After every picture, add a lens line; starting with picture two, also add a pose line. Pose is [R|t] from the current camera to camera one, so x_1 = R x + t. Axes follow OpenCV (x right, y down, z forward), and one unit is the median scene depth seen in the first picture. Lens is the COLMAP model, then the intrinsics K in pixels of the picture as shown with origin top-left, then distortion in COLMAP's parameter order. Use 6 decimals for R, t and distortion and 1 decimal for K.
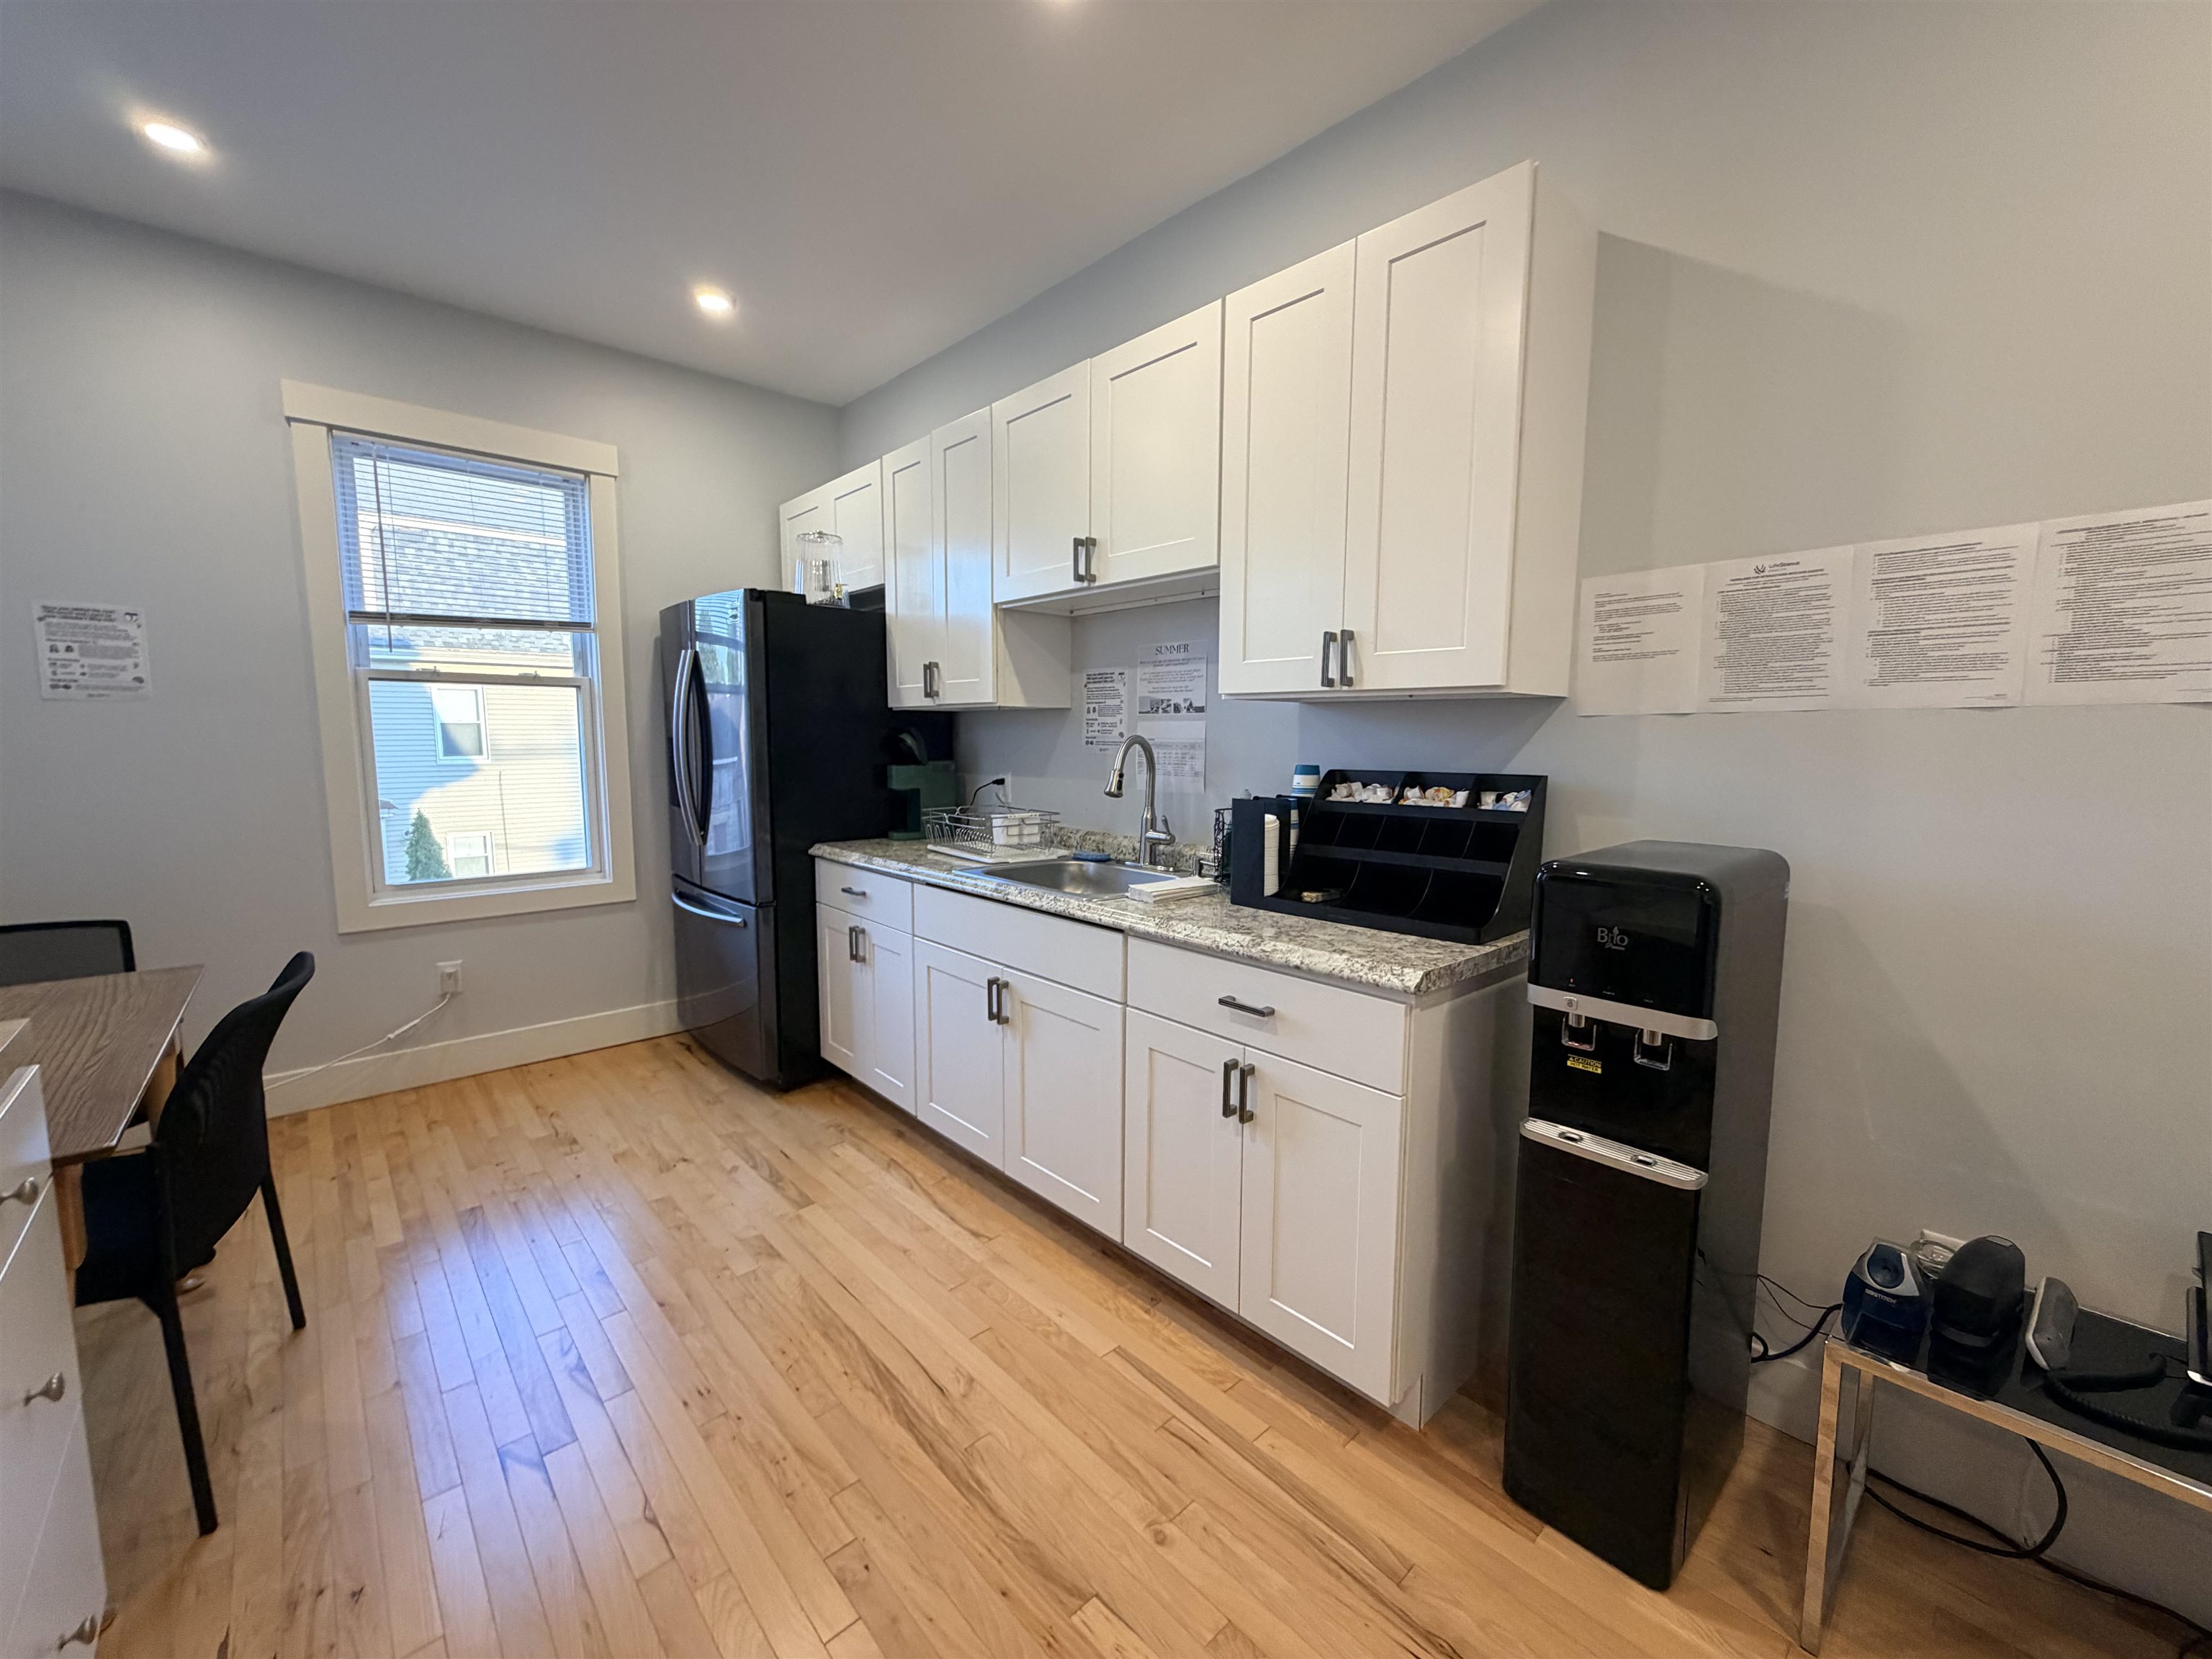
lens RADIAL K [[884.9, 0, 1107.3], [0, 884.9, 825.0], [0, 0, 1]] dist [-0.000384, 0.000494]
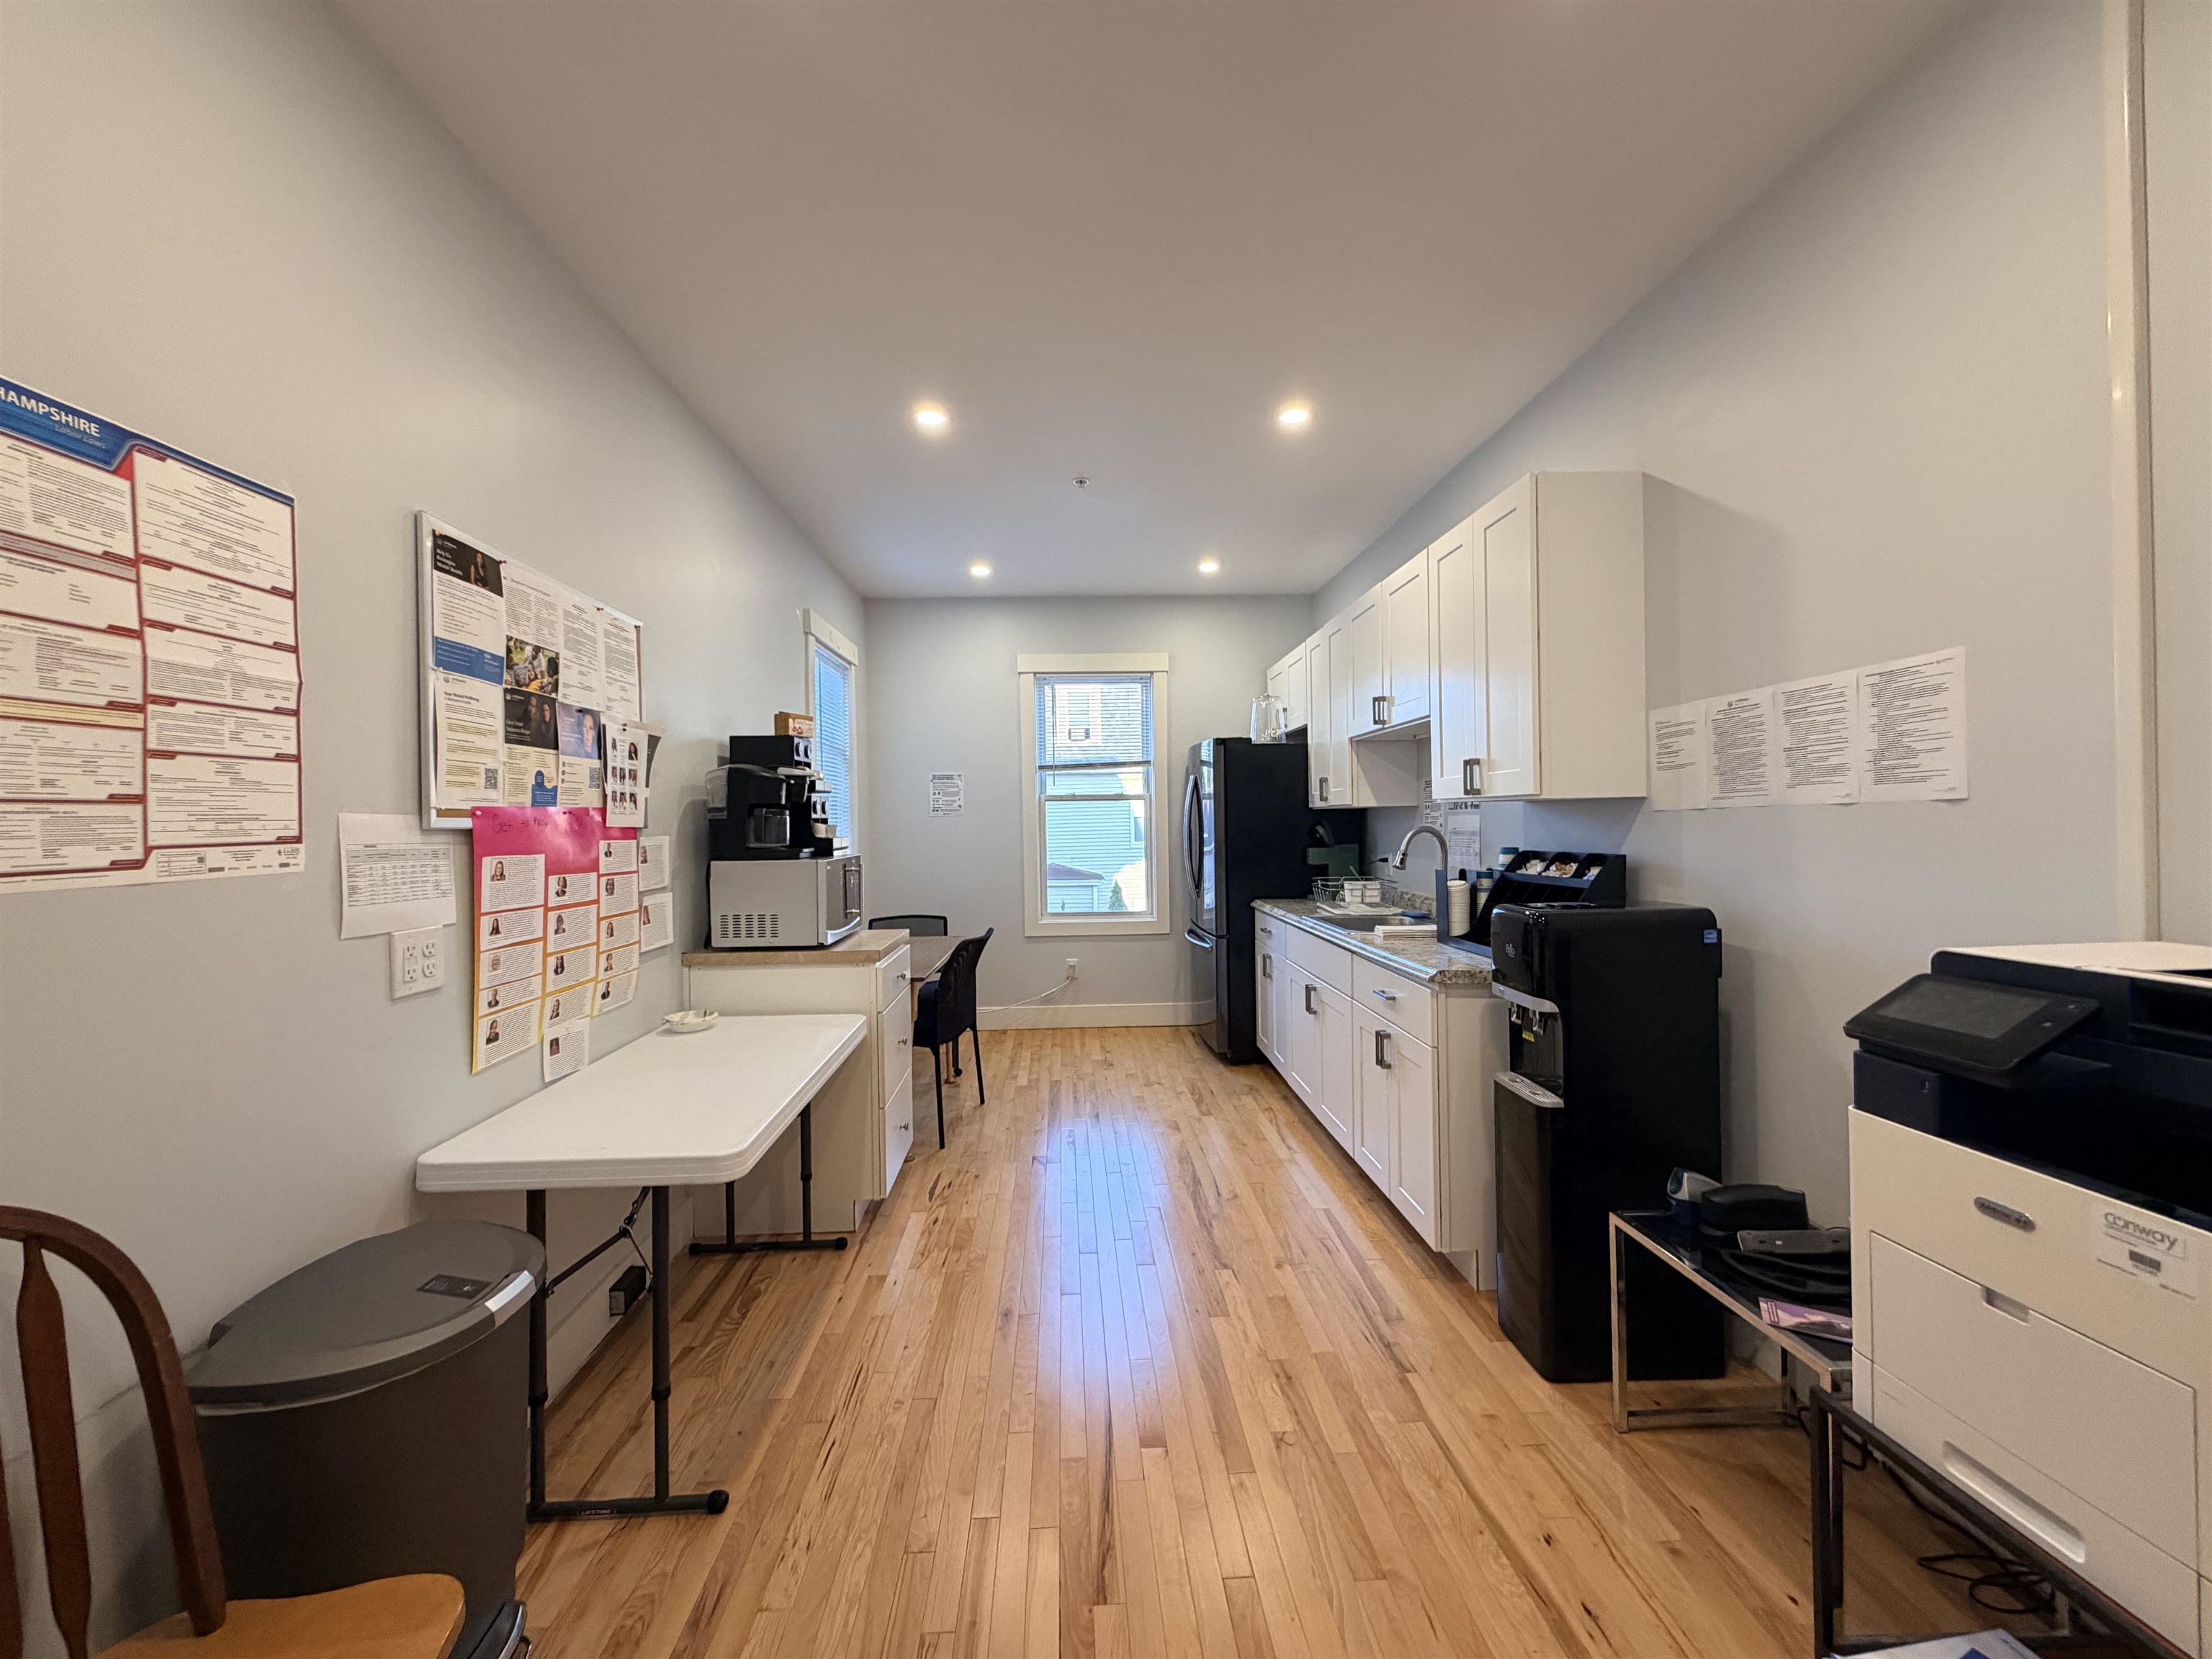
lens RADIAL K [[884.9, 0, 1103.3], [0, 884.9, 825.8], [0, 0, 1]] dist [-0.000384, 0.000494]
pose [[0.765541, -0.011548, -0.643284, 0.684607], [-0.050757, 0.995639, -0.078277, 0.042422], [0.641382, 0.092575, 0.761616, -0.501838]]
